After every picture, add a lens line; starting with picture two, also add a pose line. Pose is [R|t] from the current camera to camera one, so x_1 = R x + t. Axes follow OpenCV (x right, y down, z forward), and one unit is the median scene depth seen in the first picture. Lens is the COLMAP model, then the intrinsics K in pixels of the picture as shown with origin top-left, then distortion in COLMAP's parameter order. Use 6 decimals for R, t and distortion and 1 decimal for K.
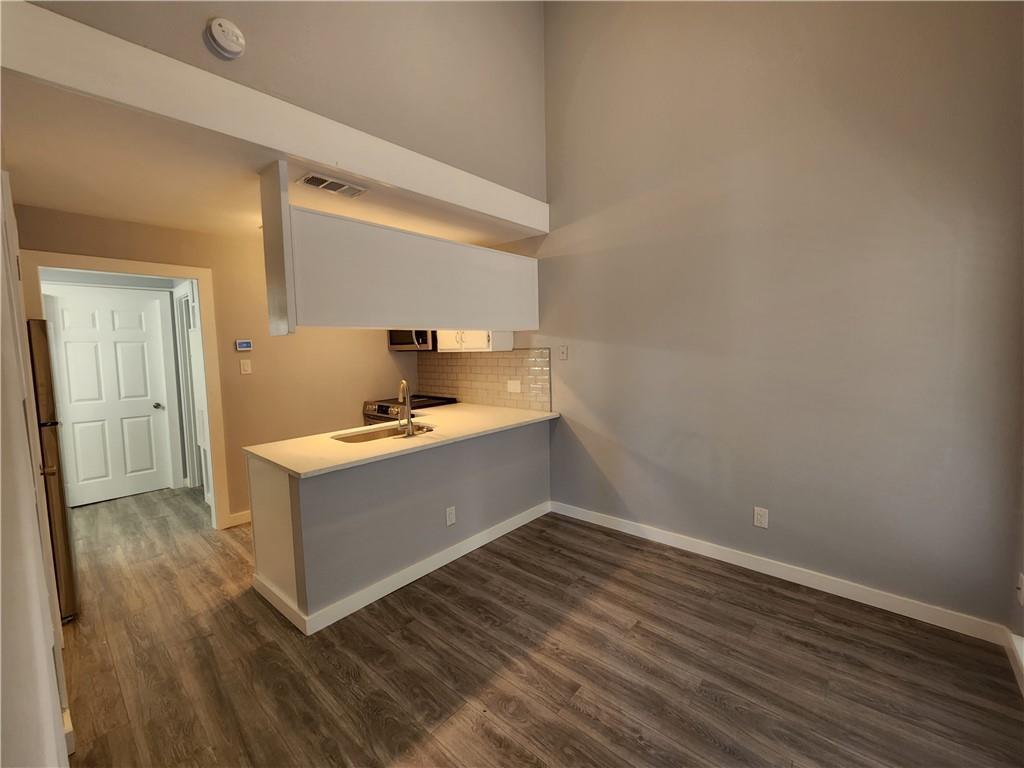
lens RADIAL K [[420.9, 0, 514.9], [0, 420.9, 379.5], [0, 0, 1]] dist [-0.004411, -0.000567]
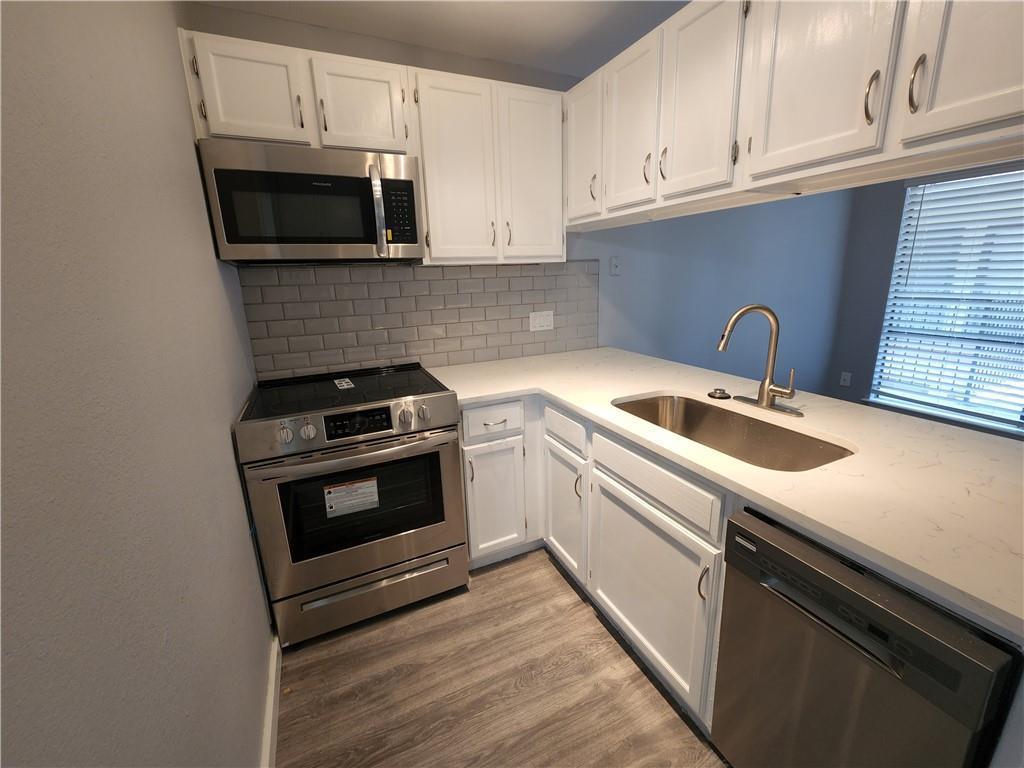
lens RADIAL K [[420.9, 0, 511.8], [0, 420.9, 382.0], [0, 0, 1]] dist [-0.004411, -0.000567]
pose [[0.387151, -0.217526, 0.895989, -0.288728], [0.090744, 0.976043, 0.197751, -0.011216], [-0.917540, 0.004747, 0.397615, 0.366933]]
